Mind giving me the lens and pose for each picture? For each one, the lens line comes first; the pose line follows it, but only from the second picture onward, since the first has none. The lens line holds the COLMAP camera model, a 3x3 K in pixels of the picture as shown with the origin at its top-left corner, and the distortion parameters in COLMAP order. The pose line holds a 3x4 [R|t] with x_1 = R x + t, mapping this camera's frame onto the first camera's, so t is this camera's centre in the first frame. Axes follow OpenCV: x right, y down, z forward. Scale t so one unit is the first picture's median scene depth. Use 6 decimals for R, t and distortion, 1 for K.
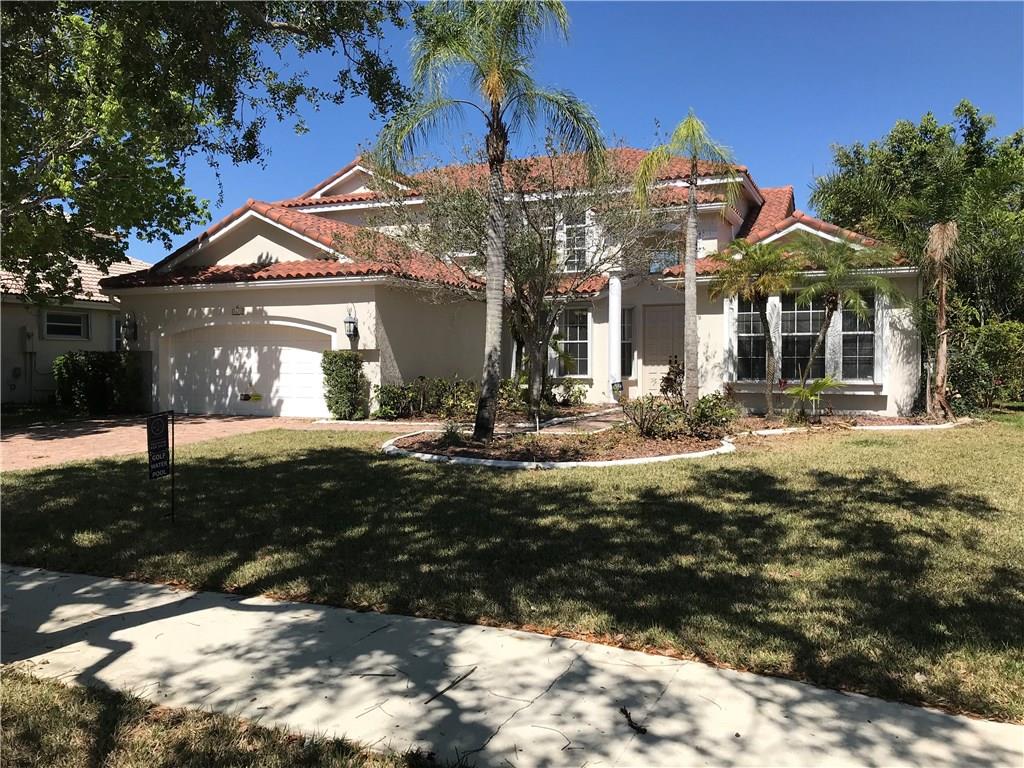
lens RADIAL K [[831.4, 0, 511.0], [0, 831.4, 378.6], [0, 0, 1]] dist [0.019551, 0.000216]
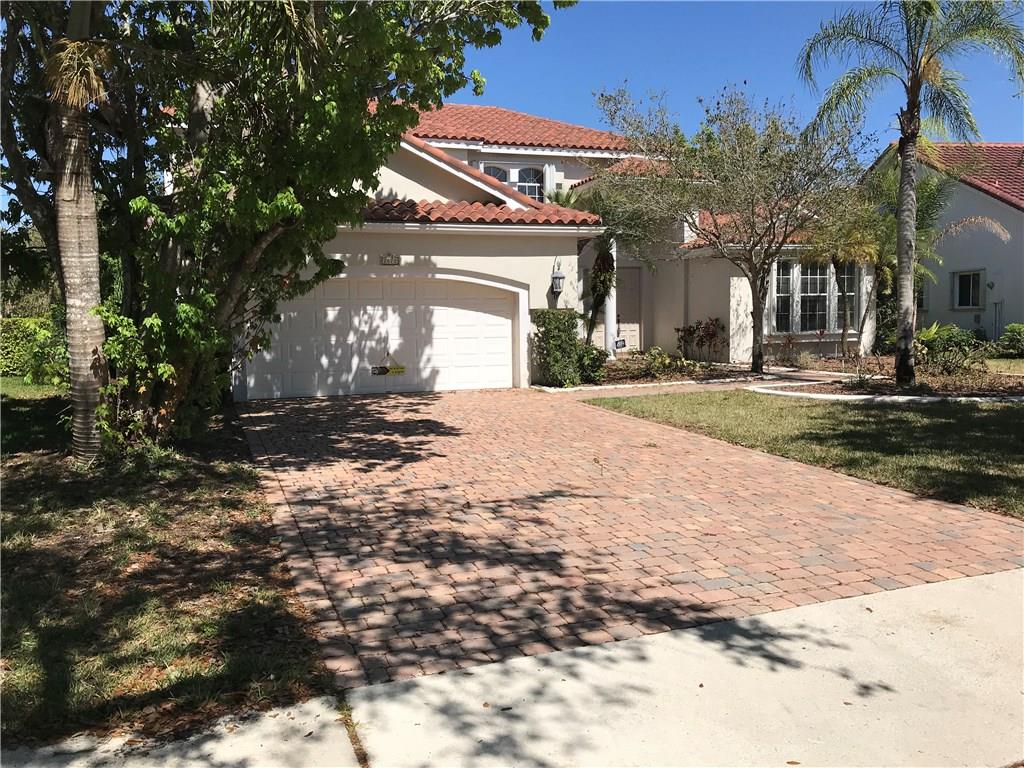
lens RADIAL K [[831.4, 0, 511.0], [0, 831.4, 387.4], [0, 0, 1]] dist [0.019551, 0.000216]
pose [[0.753583, -0.065829, 0.654049, -0.758748], [0.031300, 0.997438, 0.064327, -0.008354], [-0.656607, -0.028004, 0.753712, 0.328295]]
